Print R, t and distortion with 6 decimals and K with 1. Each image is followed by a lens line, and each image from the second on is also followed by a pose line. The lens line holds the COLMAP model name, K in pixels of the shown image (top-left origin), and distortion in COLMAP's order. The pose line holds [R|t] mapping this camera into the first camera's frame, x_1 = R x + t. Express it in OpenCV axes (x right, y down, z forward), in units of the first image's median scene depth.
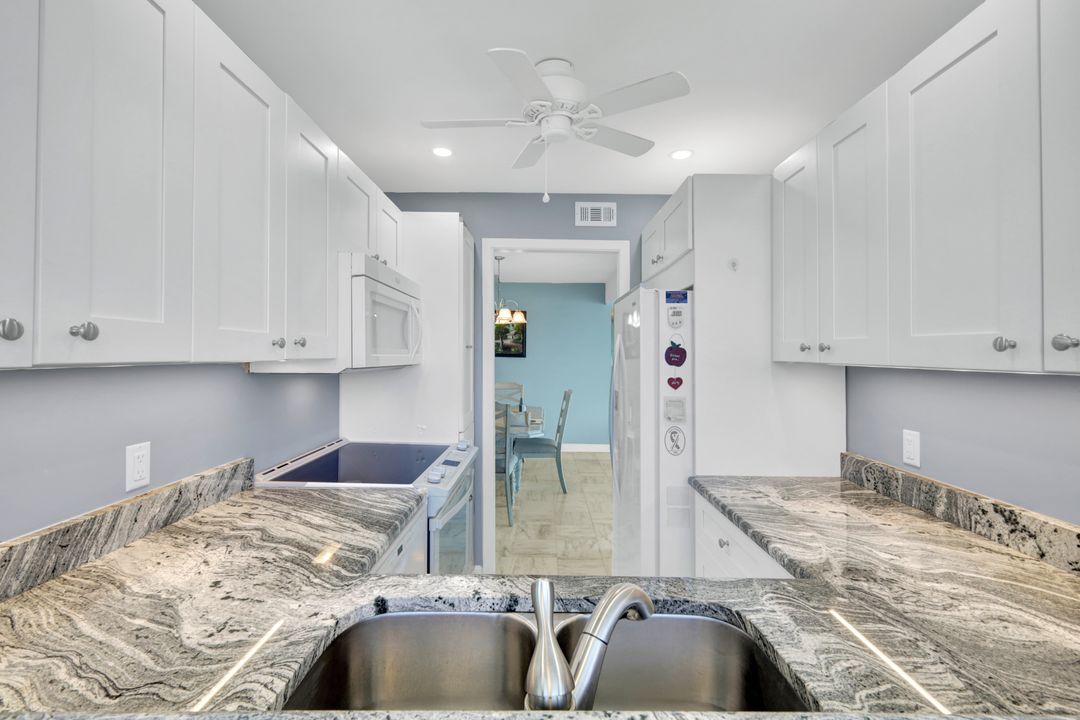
lens RADIAL K [[465.9, 0, 538.0], [0, 465.9, 351.4], [0, 0, 1]] dist [0.001970, 0.000183]
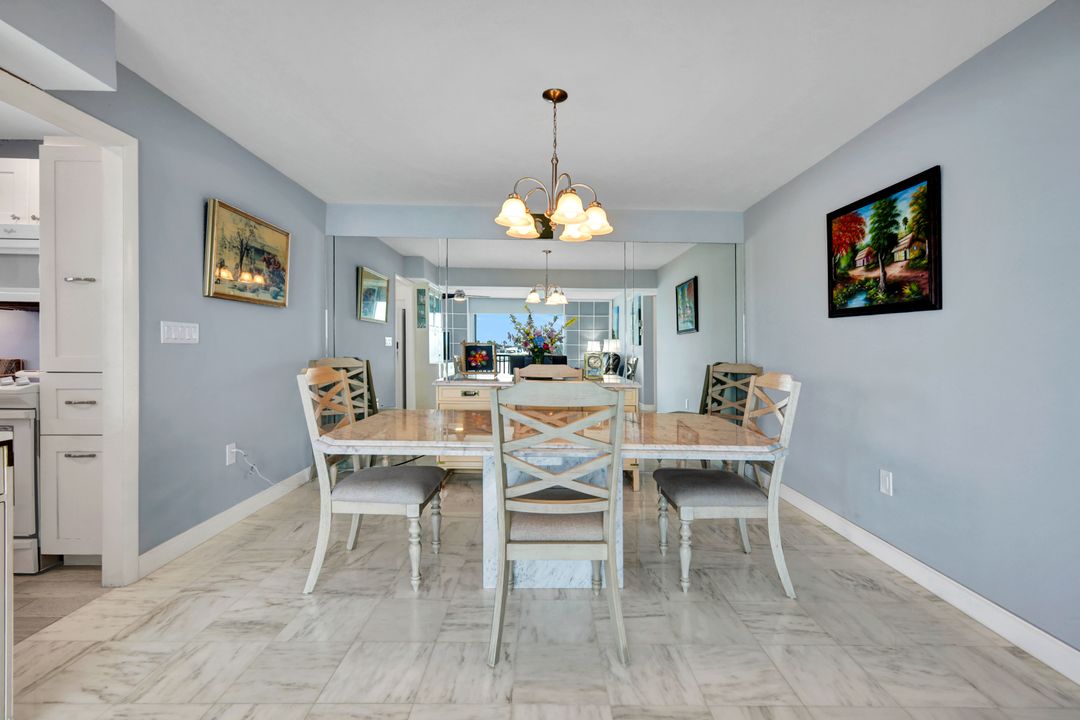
lens RADIAL K [[471.5, 0, 536.9], [0, 471.5, 347.7], [0, 0, 1]] dist [0.002160, 0.000222]
pose [[0.031569, -0.017188, -0.999354, 1.521102], [-0.009739, 0.999799, -0.017504, 0.253696], [0.999454, 0.010285, 0.031395, 3.701404]]
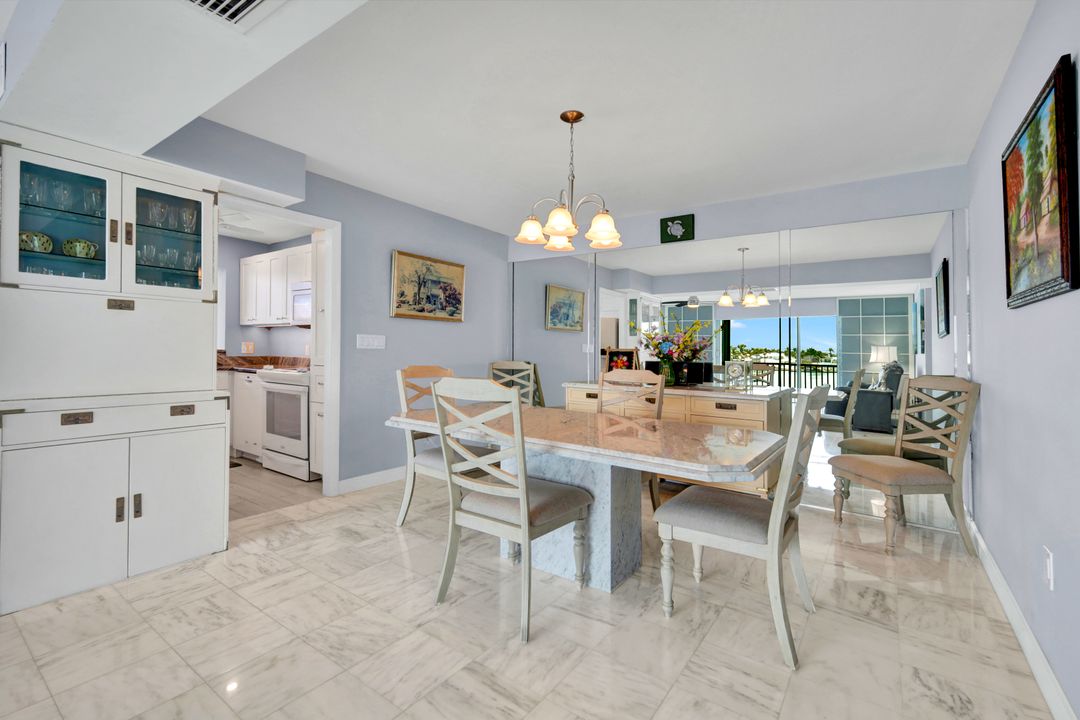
lens RADIAL K [[465.9, 0, 538.0], [0, 465.9, 351.4], [0, 0, 1]] dist [0.001970, 0.000183]
pose [[-0.560910, -0.027448, -0.827421, 1.364674], [-0.025604, 0.999547, -0.015801, 0.253731], [0.827481, 0.012322, -0.561359, 4.818574]]
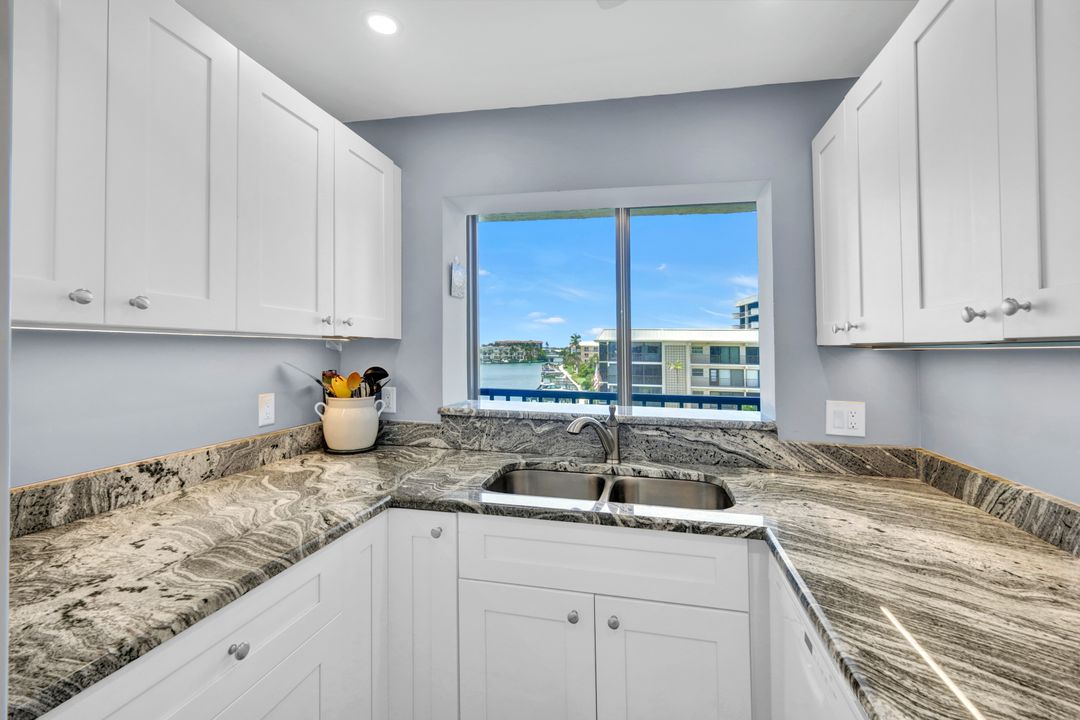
lens RADIAL K [[461.0, 0, 555.5], [0, 461.0, 340.6], [0, 0, 1]] dist [0.003238, 0.000254]
pose [[-0.979340, -0.024492, 0.200730, -0.088711], [-0.028916, 0.999399, -0.019141, 0.051499], [-0.200140, -0.024550, -0.979460, 1.766361]]
